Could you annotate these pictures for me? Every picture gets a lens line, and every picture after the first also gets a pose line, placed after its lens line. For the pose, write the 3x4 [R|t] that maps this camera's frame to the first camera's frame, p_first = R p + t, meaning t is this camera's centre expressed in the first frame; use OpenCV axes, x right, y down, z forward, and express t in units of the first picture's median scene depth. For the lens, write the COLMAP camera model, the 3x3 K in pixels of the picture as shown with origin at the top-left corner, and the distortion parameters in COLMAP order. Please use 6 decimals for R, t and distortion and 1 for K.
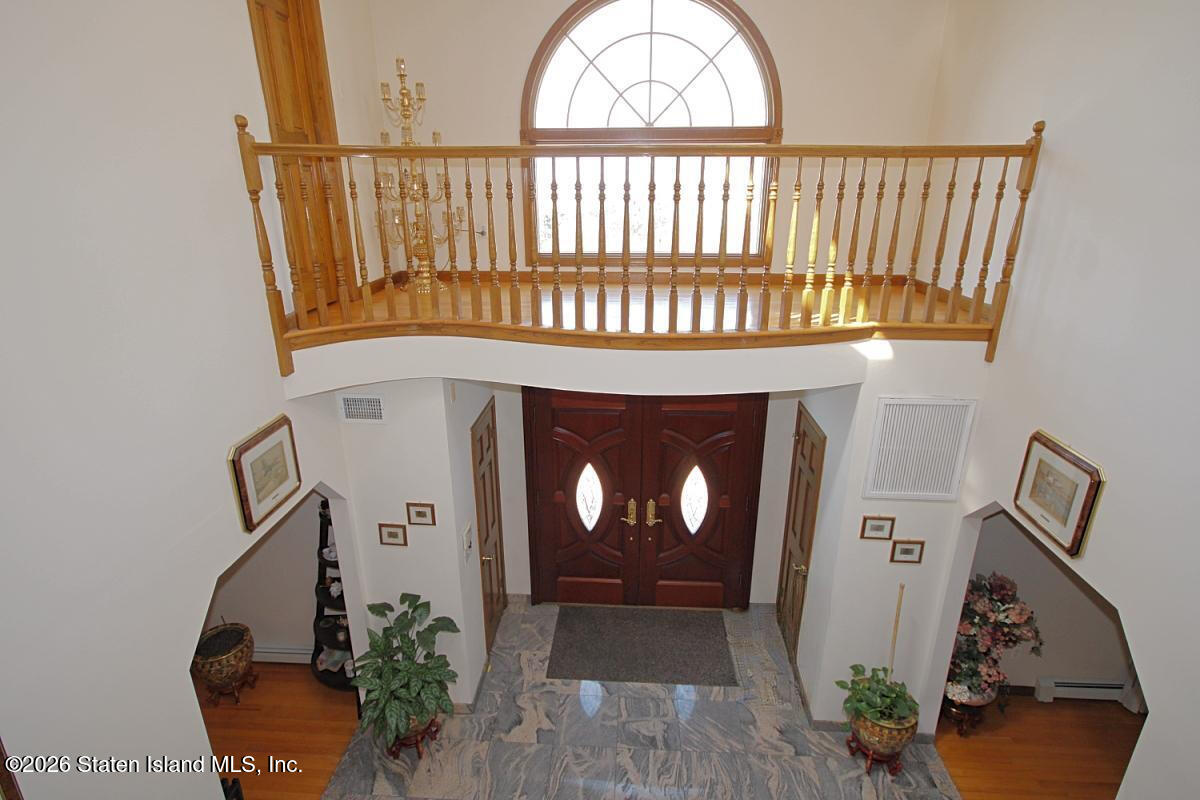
lens RADIAL K [[585.0, 0, 610.0], [0, 585.0, 395.2], [0, 0, 1]] dist [0.006782, -0.000540]
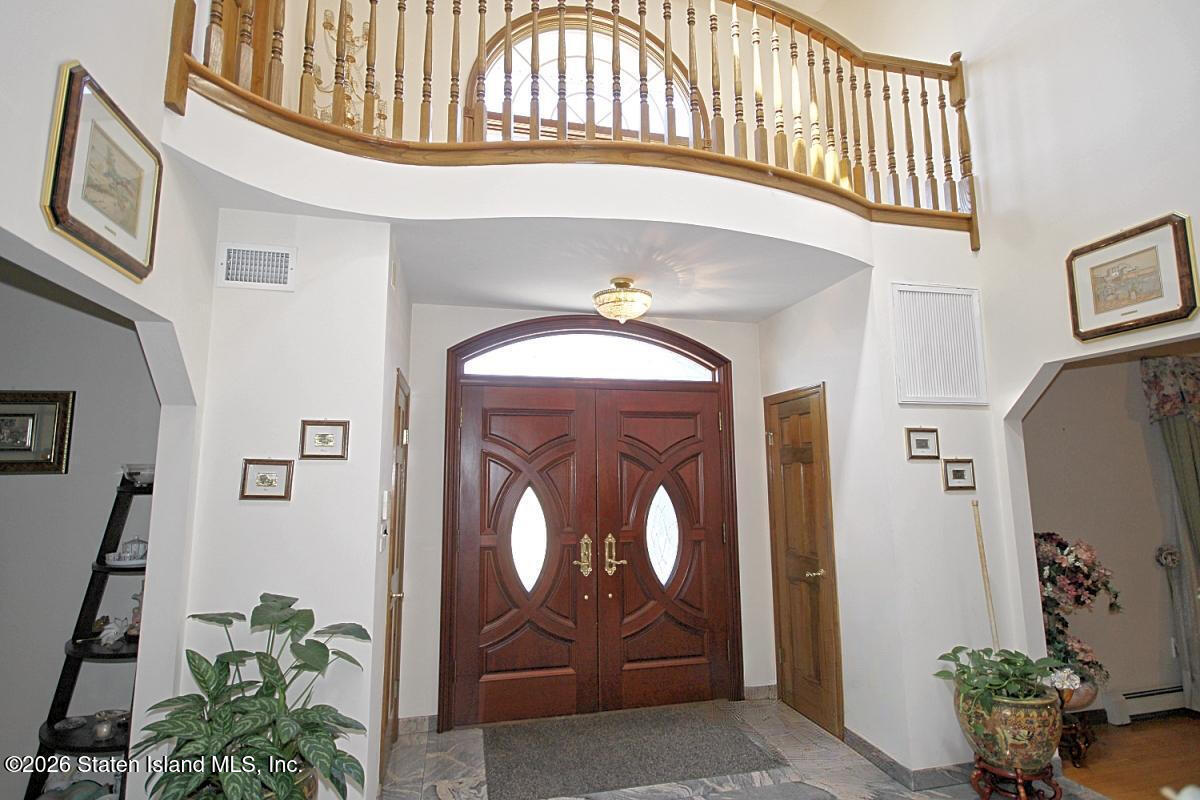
lens RADIAL K [[585.0, 0, 601.9], [0, 585.0, 397.7], [0, 0, 1]] dist [0.006782, -0.000540]
pose [[0.961930, 0.019840, 0.272575, -0.207583], [0.101710, 0.899731, -0.424427, 0.463691], [-0.253665, 0.435993, 0.863461, 0.356600]]
